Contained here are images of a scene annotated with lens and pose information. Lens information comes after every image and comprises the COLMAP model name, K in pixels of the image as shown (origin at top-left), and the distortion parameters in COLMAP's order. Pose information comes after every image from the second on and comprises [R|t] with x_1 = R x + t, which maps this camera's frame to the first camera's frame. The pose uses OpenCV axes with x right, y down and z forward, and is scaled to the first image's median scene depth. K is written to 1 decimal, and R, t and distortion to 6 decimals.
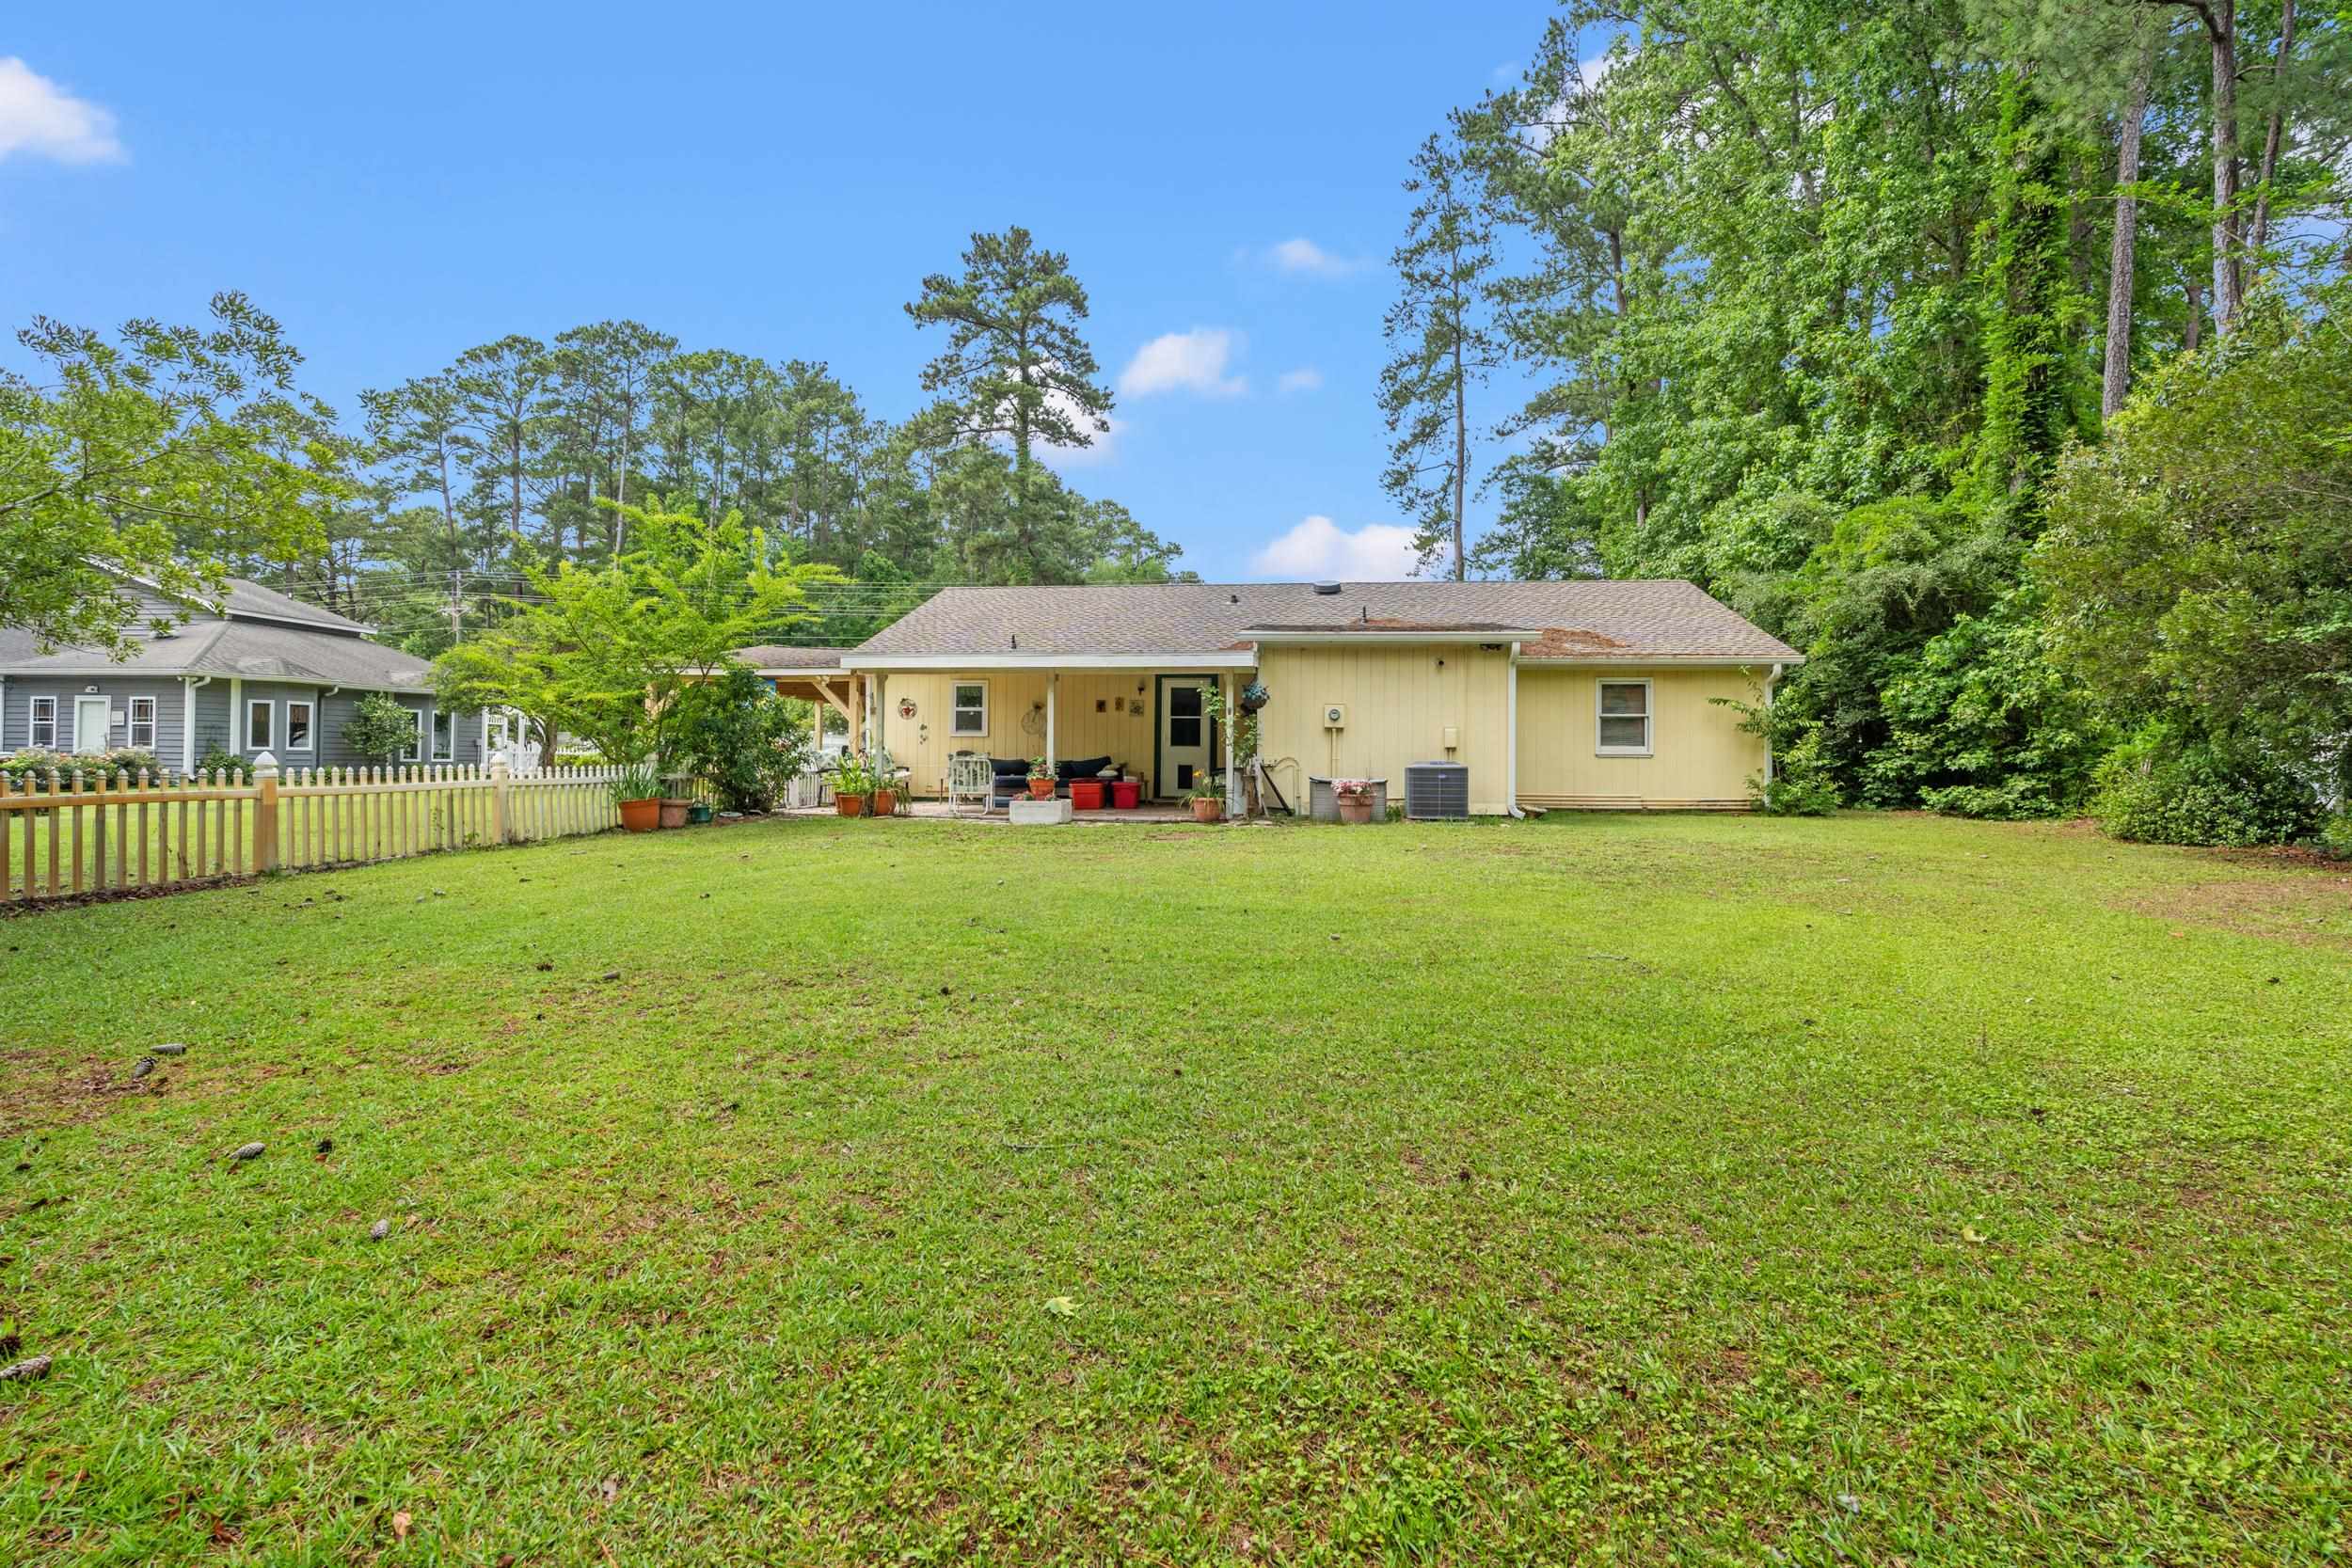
lens RADIAL K [[1032.7, 0, 1200.3], [0, 1032.7, 770.5], [0, 0, 1]] dist [-0.002895, -0.000462]
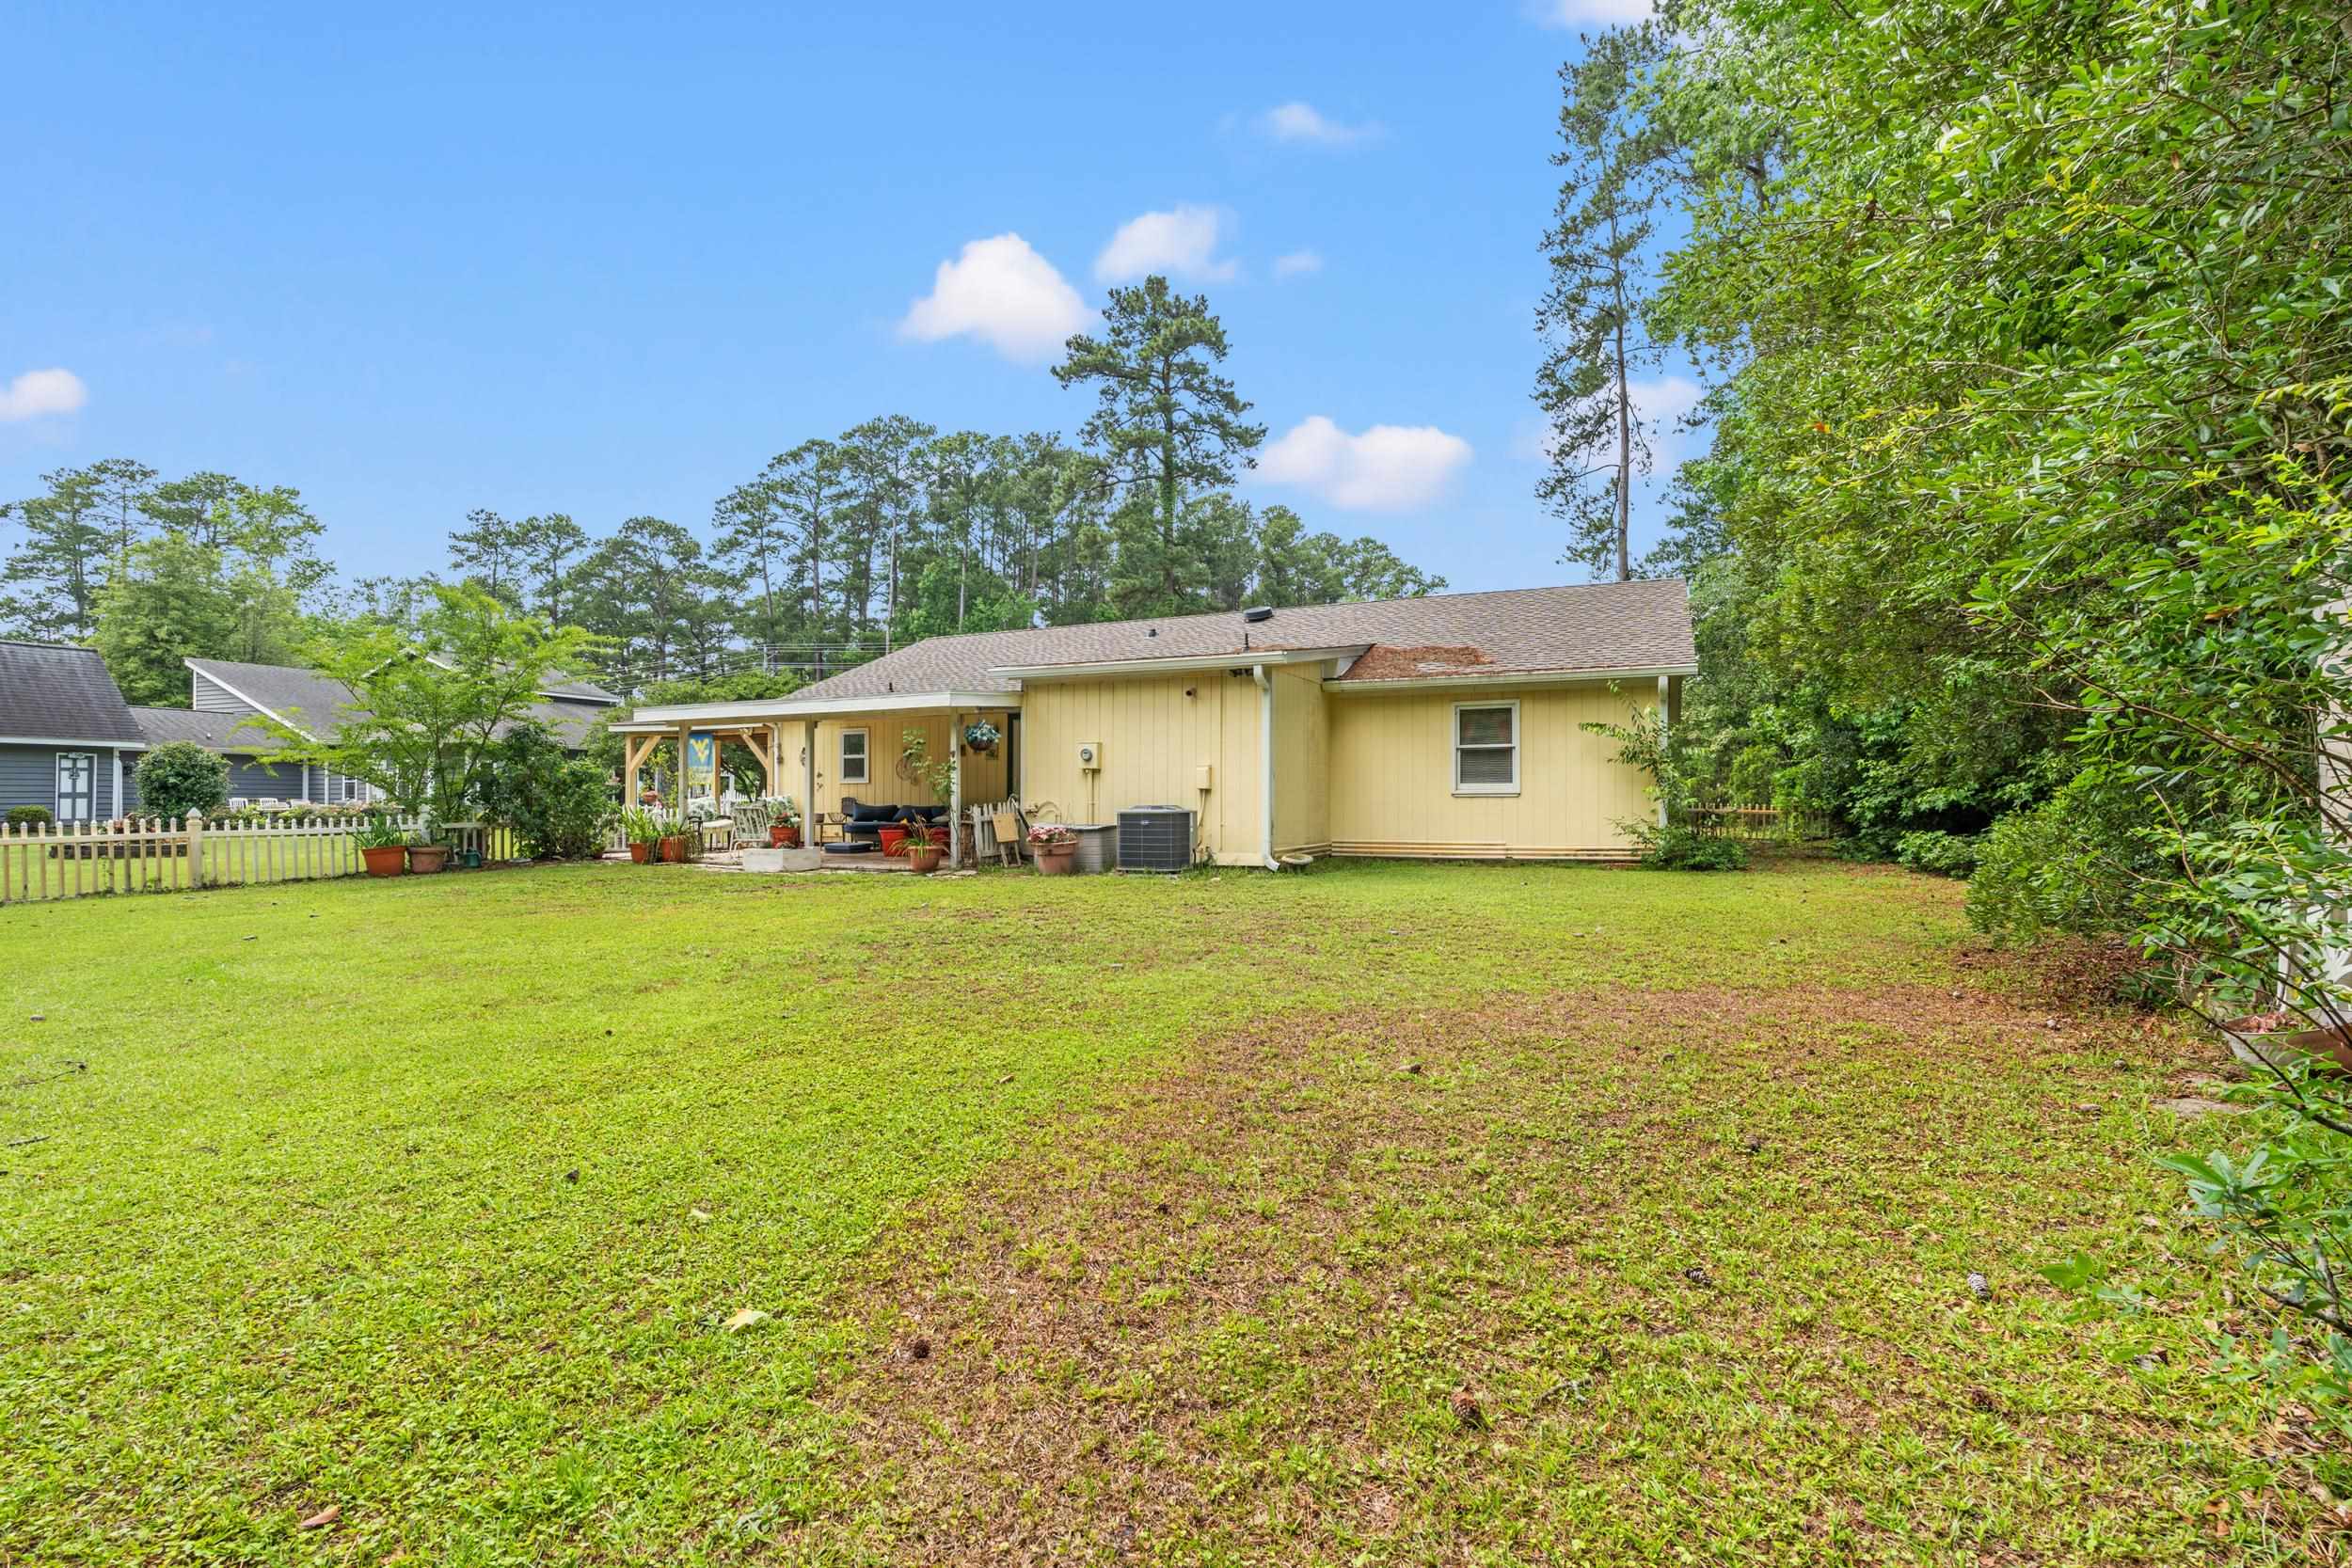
lens RADIAL K [[1032.7, 0, 1191.1], [0, 1032.7, 800.9], [0, 0, 1]] dist [-0.002895, -0.000462]
pose [[0.955084, -0.010214, -0.296161, 0.151913], [0.006944, 0.999903, -0.012090, -0.000515], [0.296255, 0.009490, 0.955062, 0.050891]]
